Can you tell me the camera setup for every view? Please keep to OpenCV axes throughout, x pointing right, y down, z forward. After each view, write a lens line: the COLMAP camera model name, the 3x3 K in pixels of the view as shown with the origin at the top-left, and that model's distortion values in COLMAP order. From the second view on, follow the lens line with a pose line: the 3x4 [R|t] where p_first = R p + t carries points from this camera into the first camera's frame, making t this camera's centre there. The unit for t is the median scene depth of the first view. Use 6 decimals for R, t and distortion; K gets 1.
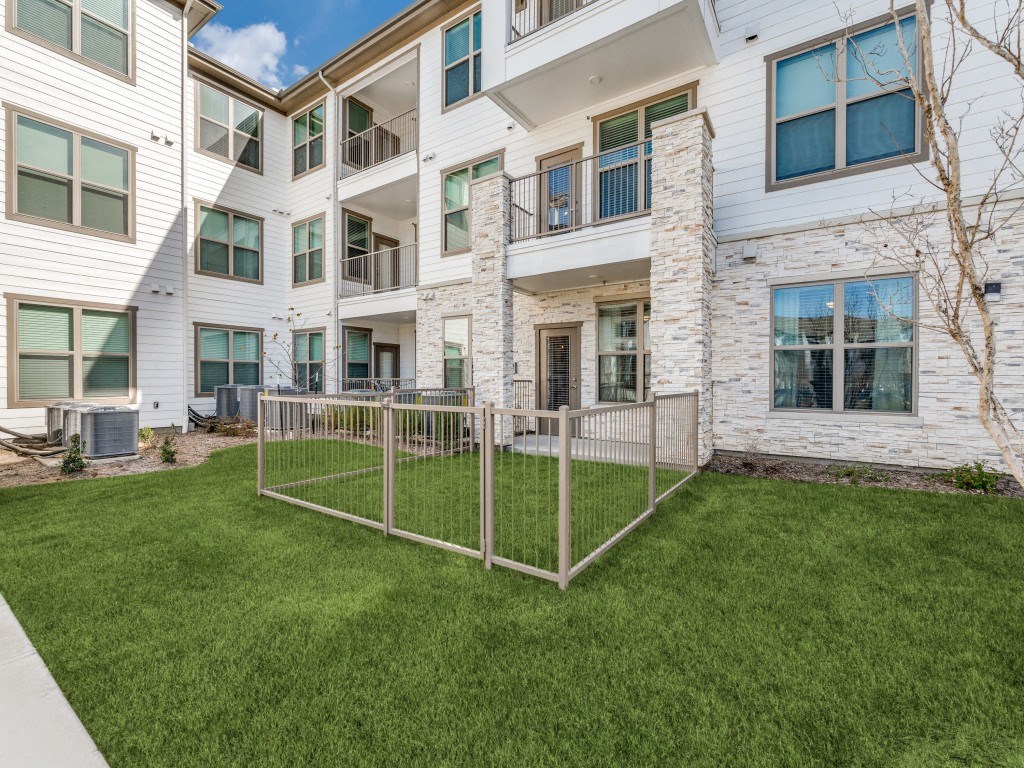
lens RADIAL K [[448.2, 0, 512.6], [0, 448.2, 380.8], [0, 0, 1]] dist [0.000405, -0.000579]
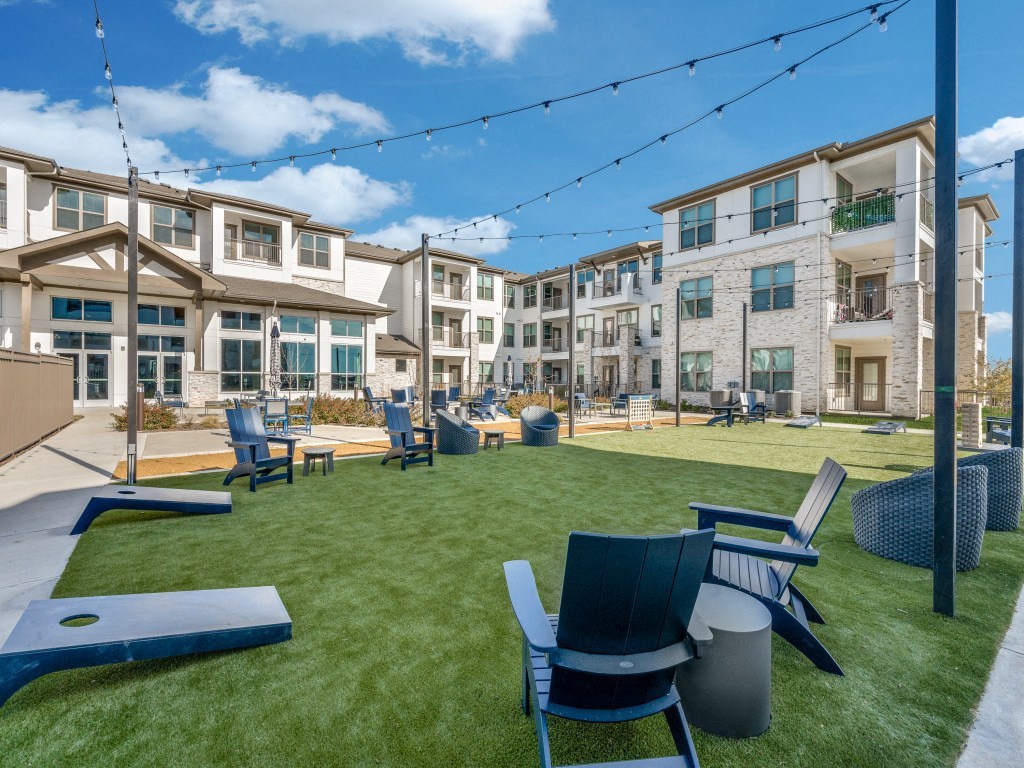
lens RADIAL K [[451.2, 0, 520.4], [0, 451.2, 382.1], [0, 0, 1]] dist [0.004689, 0.000366]
pose [[0.956119, 0.001940, -0.292972, 0.337041], [-0.002019, 0.999998, 0.000030, 0.004458], [0.292971, 0.000563, 0.956121, -1.845378]]
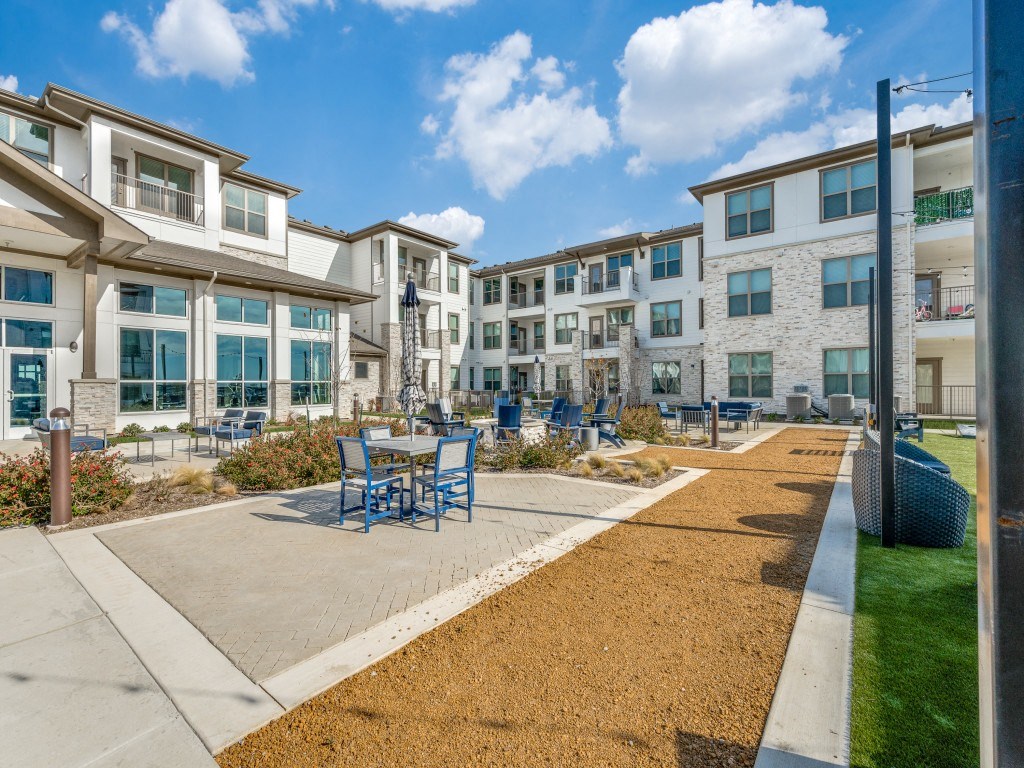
lens RADIAL K [[448.2, 0, 520.3], [0, 448.2, 384.9], [0, 0, 1]] dist [0.000405, -0.000579]
pose [[0.998901, -0.012272, -0.045227, -0.211455], [0.012061, 0.999915, -0.004948, -0.003790], [0.045283, 0.004397, 0.998965, -1.575099]]
